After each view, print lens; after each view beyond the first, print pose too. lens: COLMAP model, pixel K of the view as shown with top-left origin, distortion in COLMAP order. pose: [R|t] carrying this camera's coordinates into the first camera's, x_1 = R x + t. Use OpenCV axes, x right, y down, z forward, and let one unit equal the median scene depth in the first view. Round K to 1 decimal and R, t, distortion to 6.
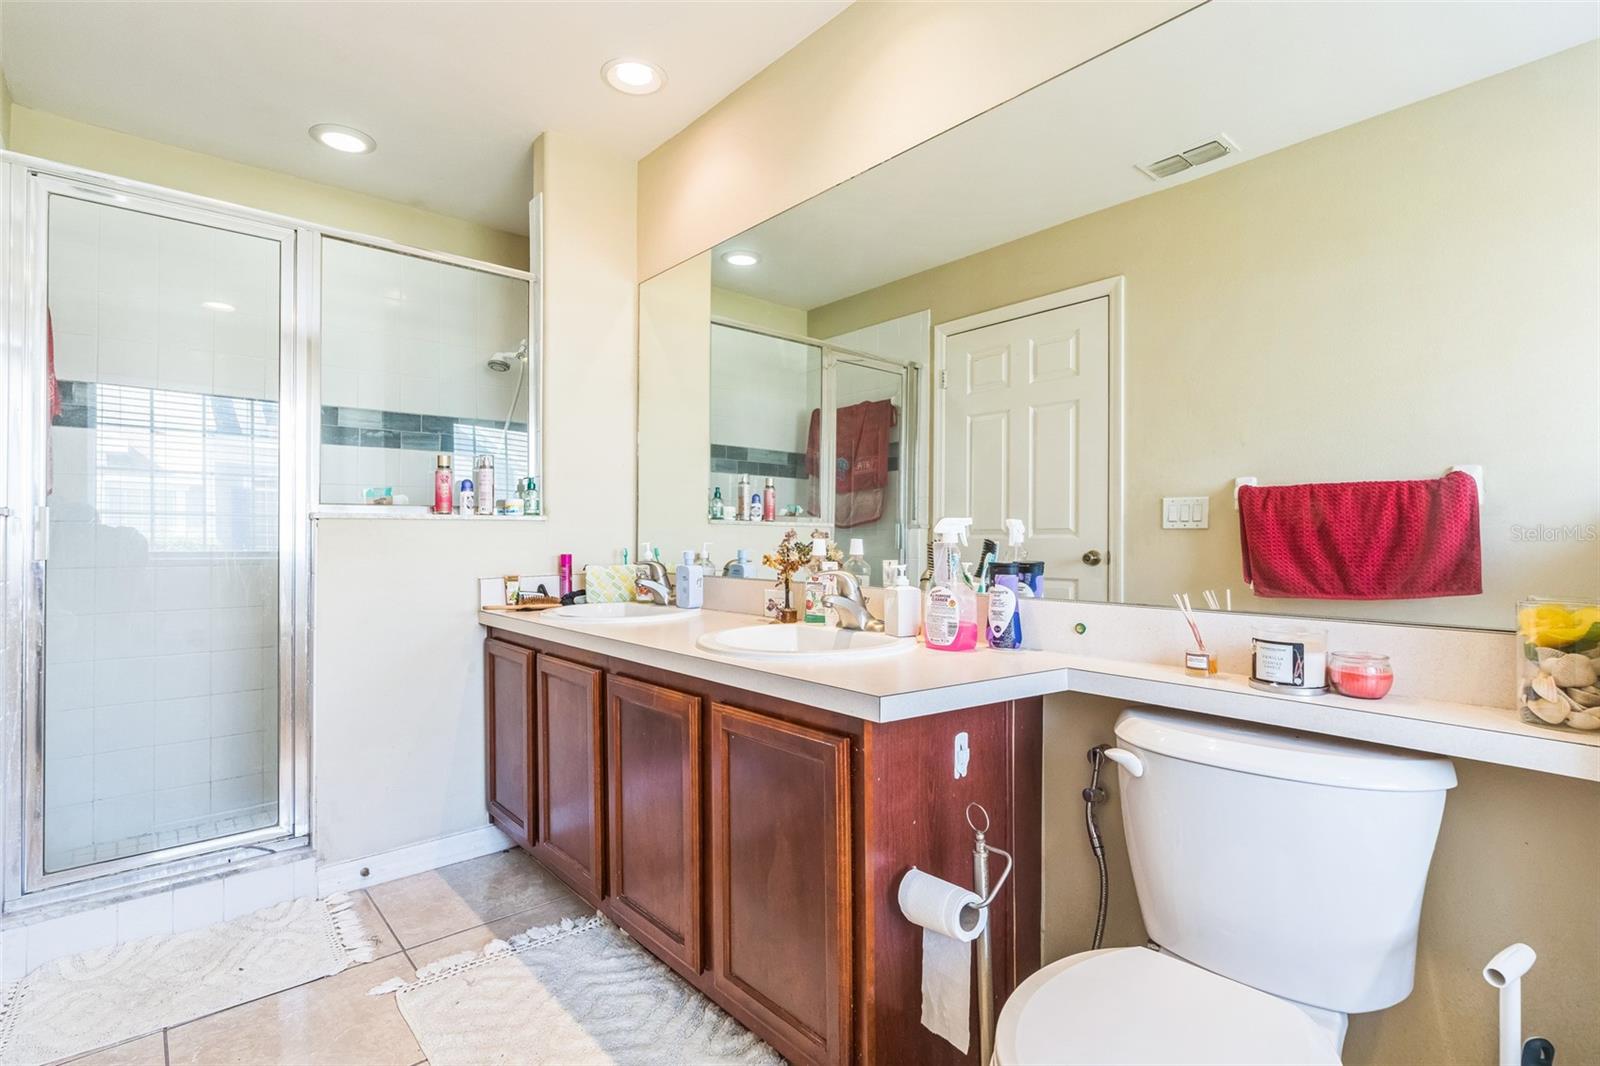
lens RADIAL K [[754.5, 0, 797.4], [0, 754.5, 523.4], [0, 0, 1]] dist [-0.012846, 0.005135]
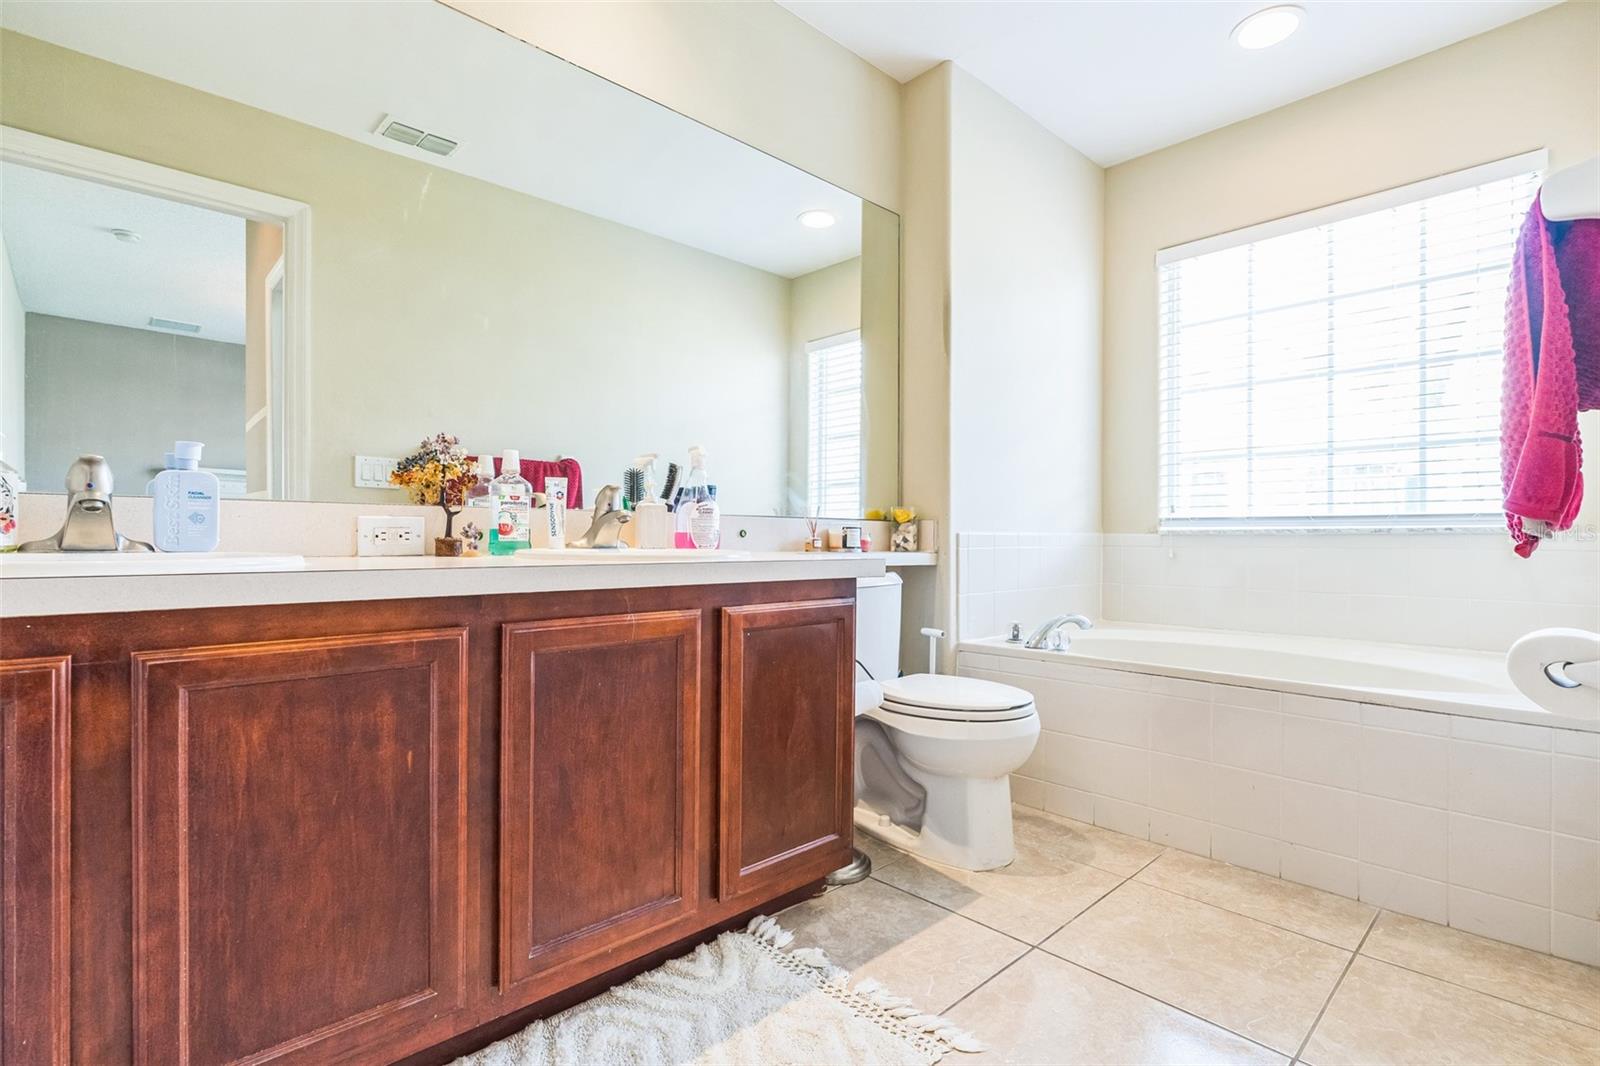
lens RADIAL K [[754.5, 0, 796.8], [0, 754.5, 546.7], [0, 0, 1]] dist [-0.012846, 0.005135]
pose [[-0.023483, -0.003172, 0.999719, -0.814483], [-0.013015, 0.999911, 0.002867, 0.120925], [-0.999640, -0.012944, -0.023522, 0.707422]]
